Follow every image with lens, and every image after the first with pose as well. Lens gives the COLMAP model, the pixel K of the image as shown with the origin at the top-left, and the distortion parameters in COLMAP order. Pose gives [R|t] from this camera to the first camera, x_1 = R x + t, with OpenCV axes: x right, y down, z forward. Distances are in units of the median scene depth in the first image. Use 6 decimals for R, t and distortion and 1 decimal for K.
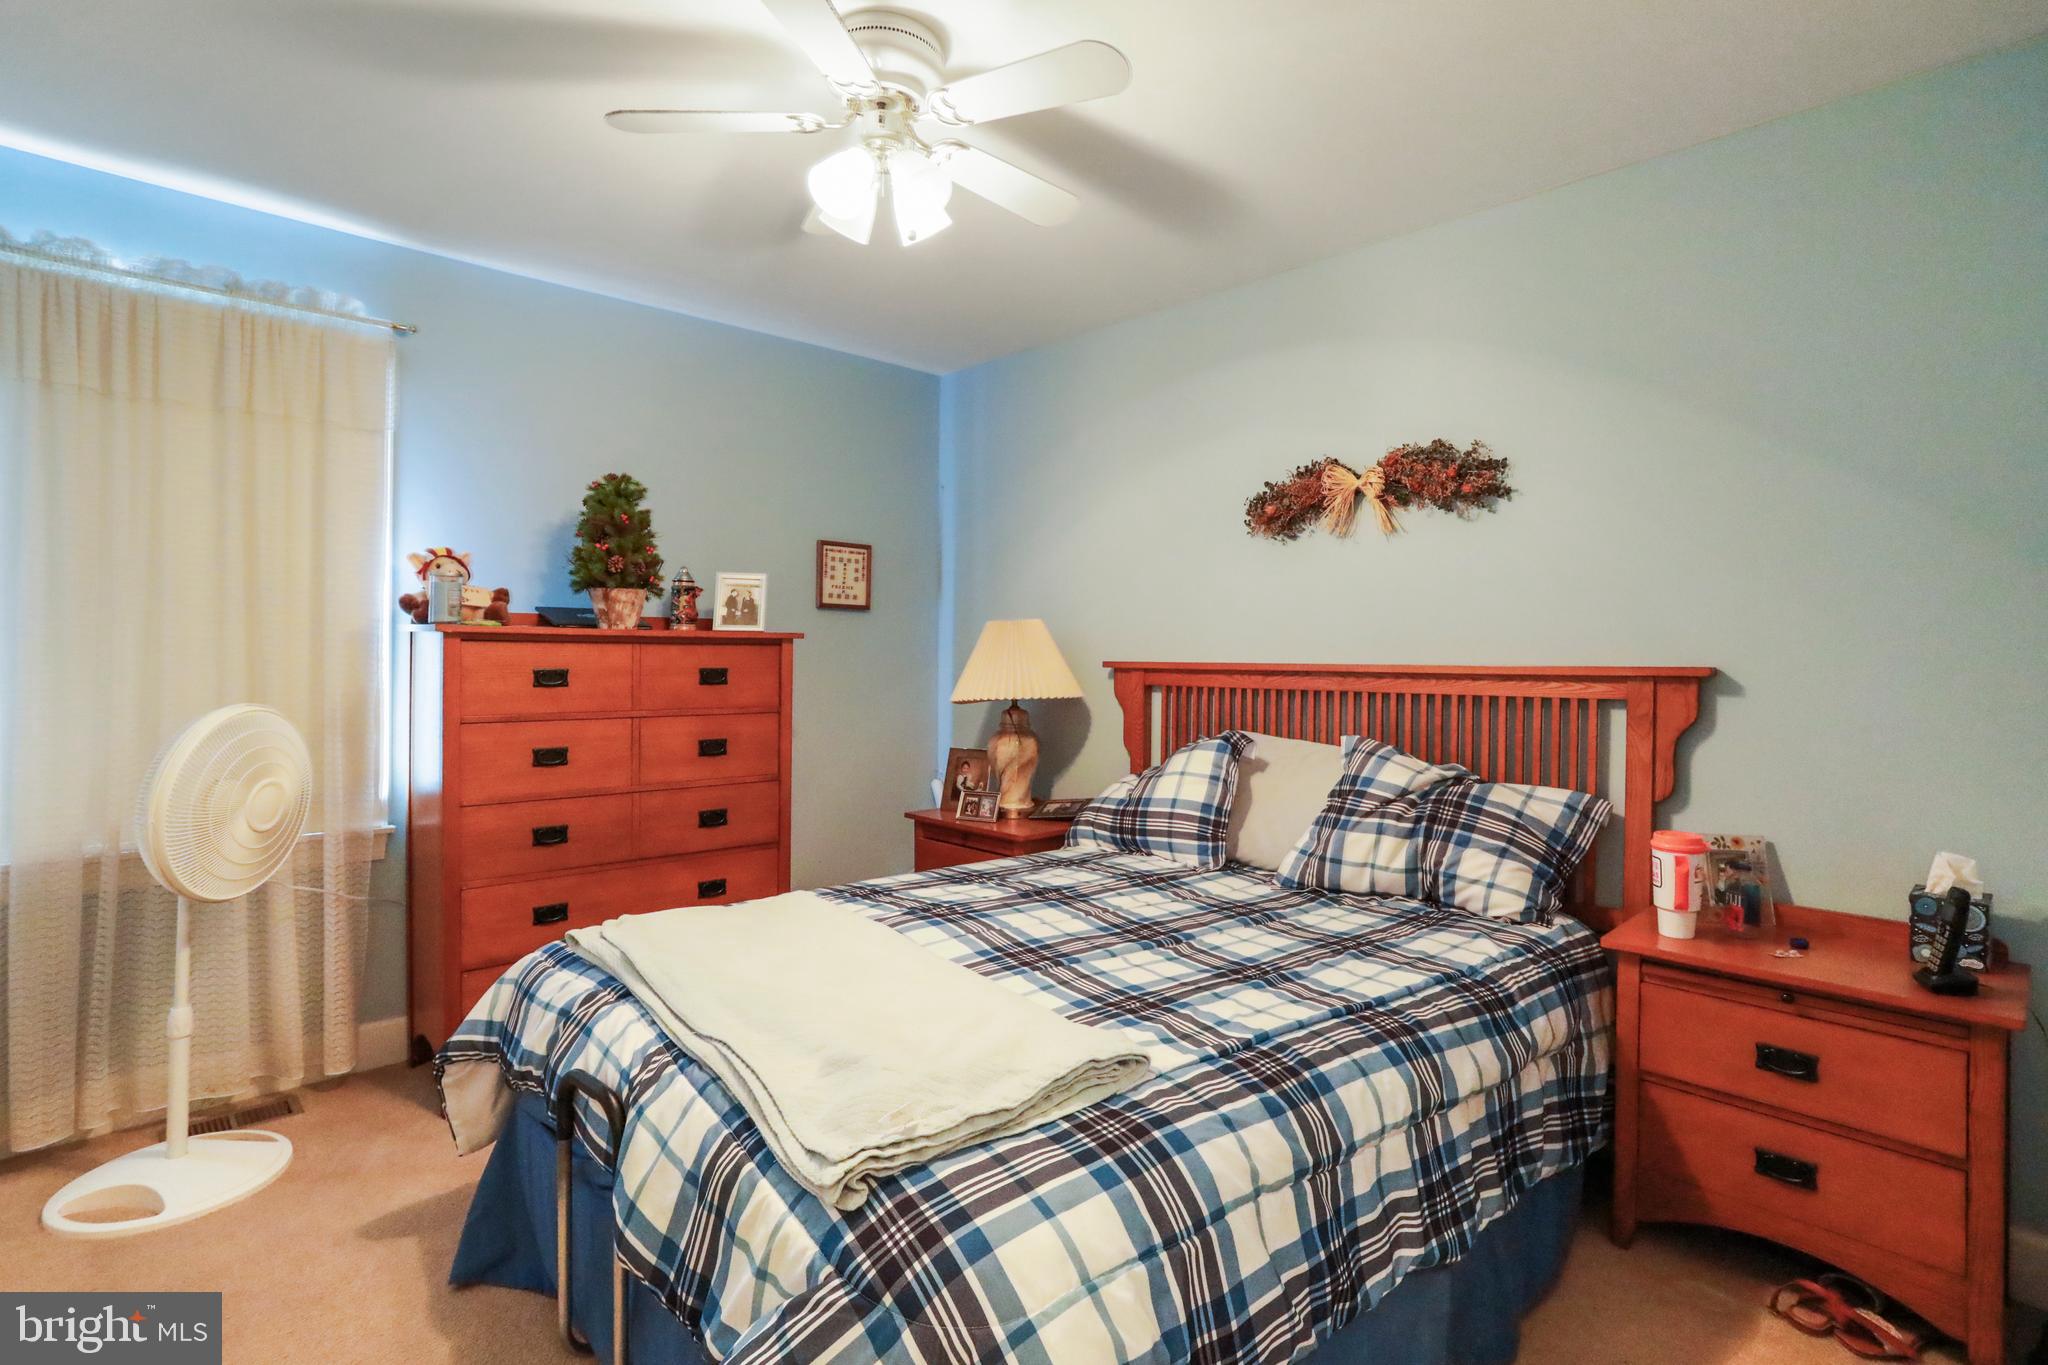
lens RADIAL K [[989.6, 0, 1026.2], [0, 989.6, 671.0], [0, 0, 1]] dist [-0.059699, 0.033924]
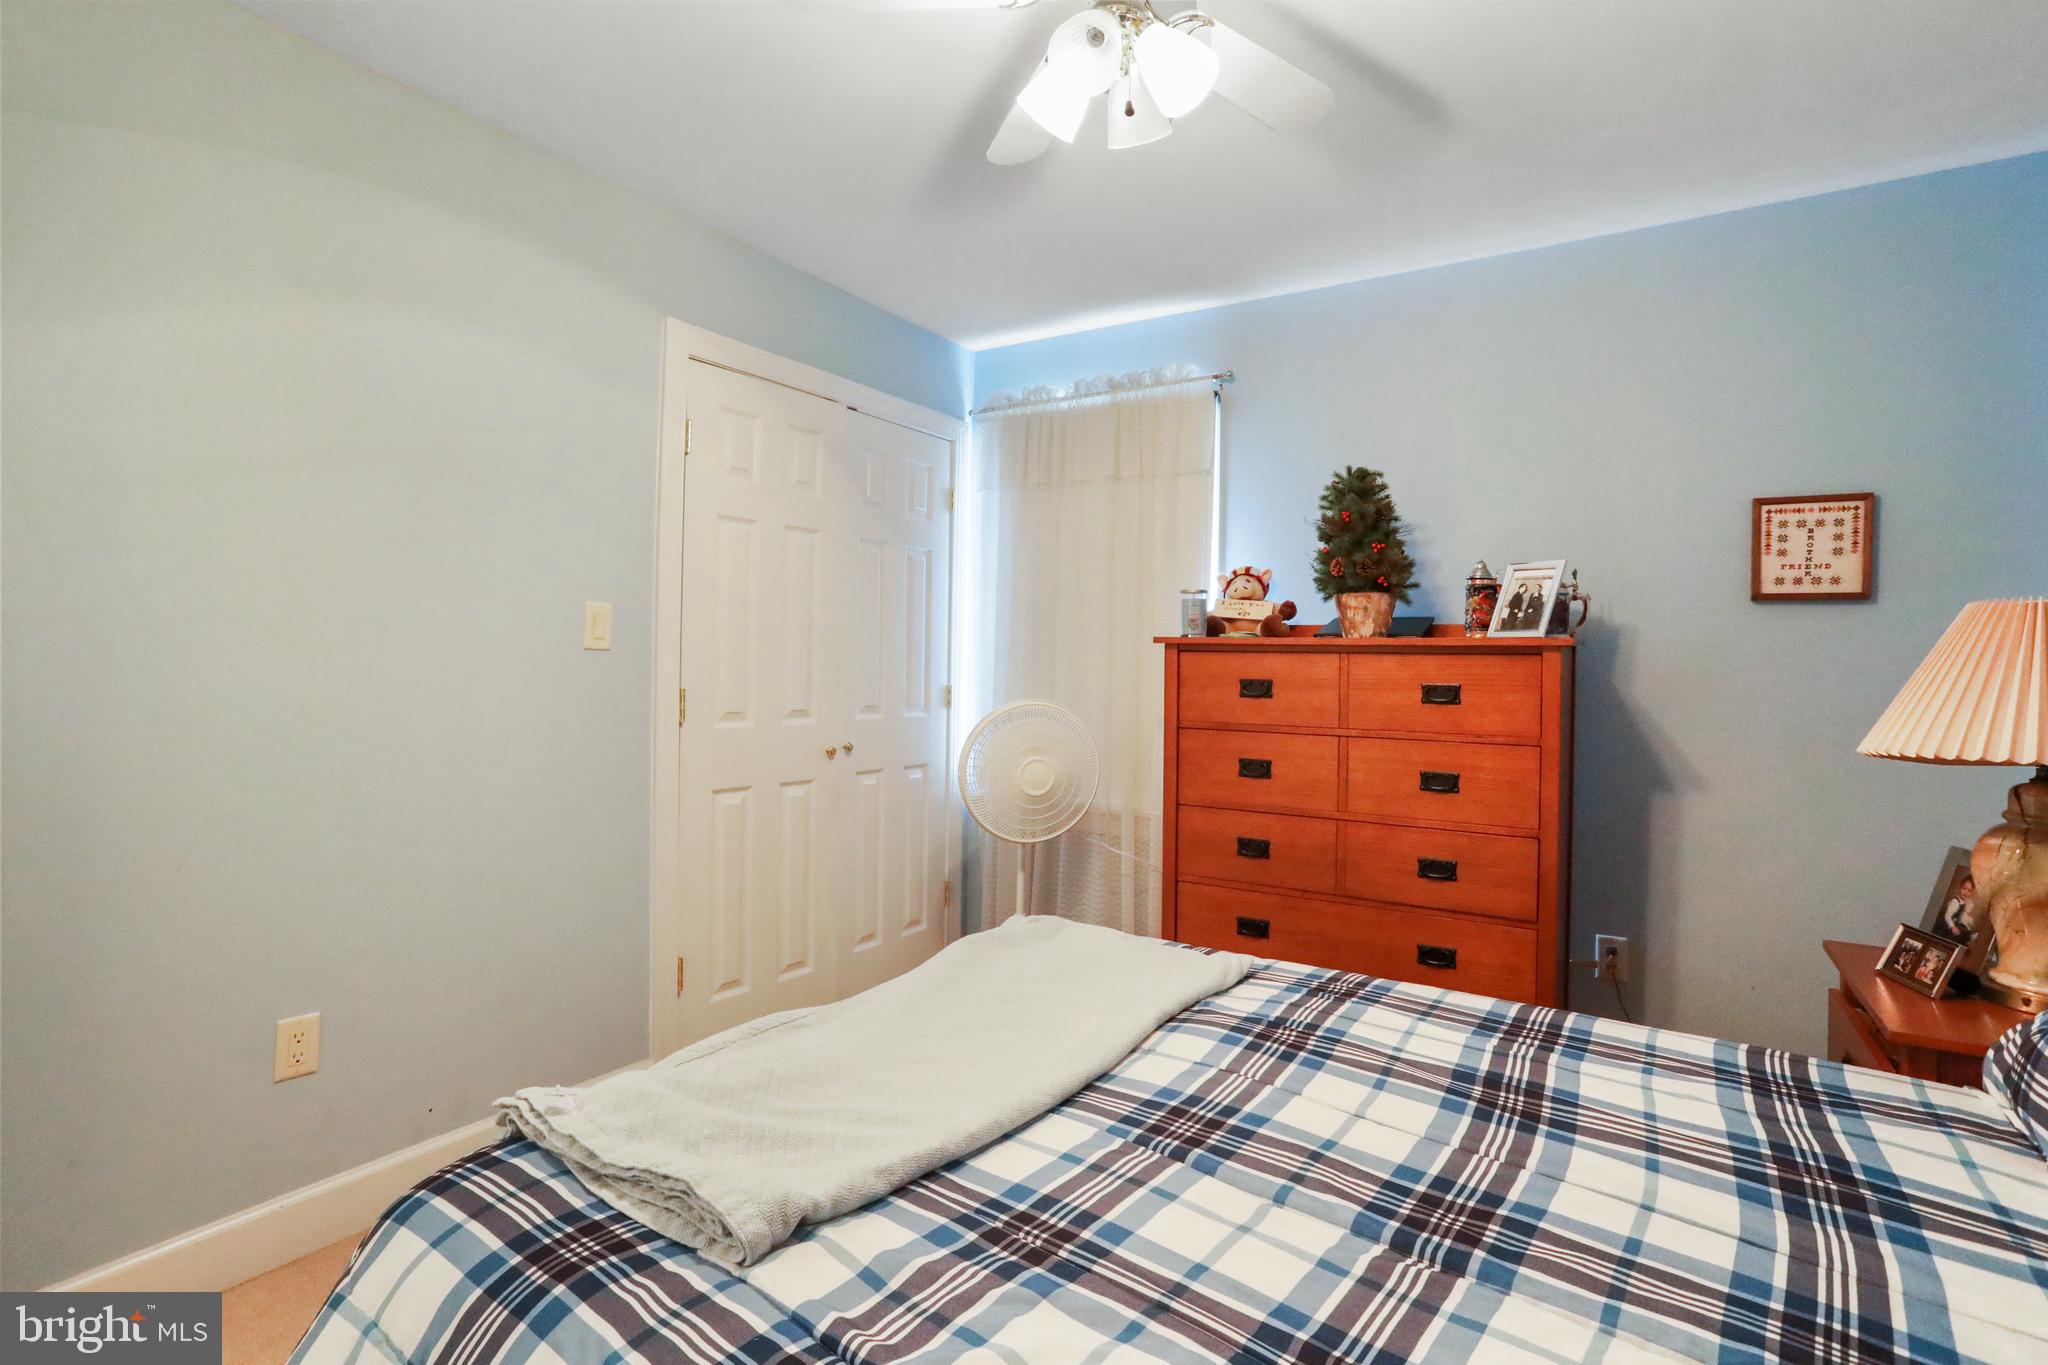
lens RADIAL K [[989.6, 0, 1026.2], [0, 989.6, 671.0], [0, 0, 1]] dist [-0.059699, 0.033924]
pose [[0.245184, 0.004838, -0.969465, 0.398875], [-0.030507, 0.999531, -0.002727, -0.000947], [0.968997, 0.030244, 0.245216, 0.495271]]
